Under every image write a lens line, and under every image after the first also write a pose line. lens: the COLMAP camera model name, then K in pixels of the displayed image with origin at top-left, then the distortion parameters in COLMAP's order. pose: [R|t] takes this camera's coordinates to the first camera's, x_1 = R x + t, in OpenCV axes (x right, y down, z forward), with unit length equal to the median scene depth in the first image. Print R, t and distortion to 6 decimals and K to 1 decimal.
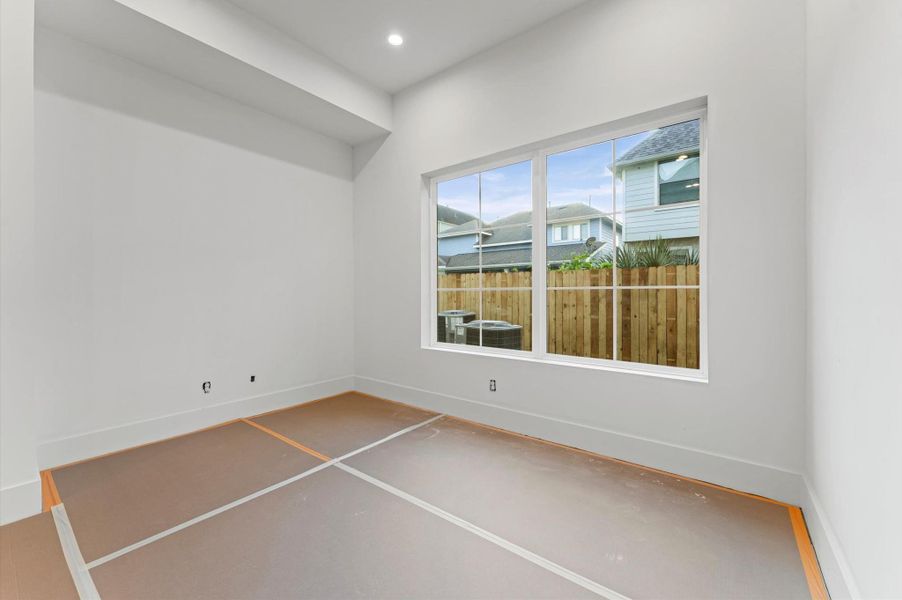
lens RADIAL K [[364.1, 0, 448.6], [0, 364.1, 296.1], [0, 0, 1]] dist [0.001135, 0.000196]
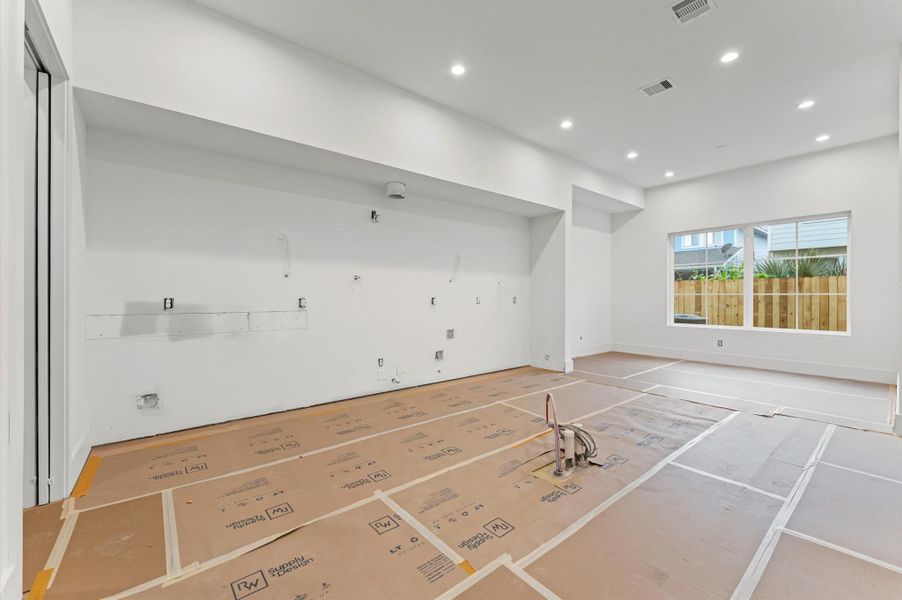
lens RADIAL K [[364.1, 0, 451.8], [0, 364.1, 300.0], [0, 0, 1]] dist [0.001135, 0.000196]
pose [[0.973506, 0.004856, -0.228612, -0.418598], [-0.004140, 0.999985, 0.003610, 0.004532], [0.228626, -0.002568, 0.973511, -0.625747]]
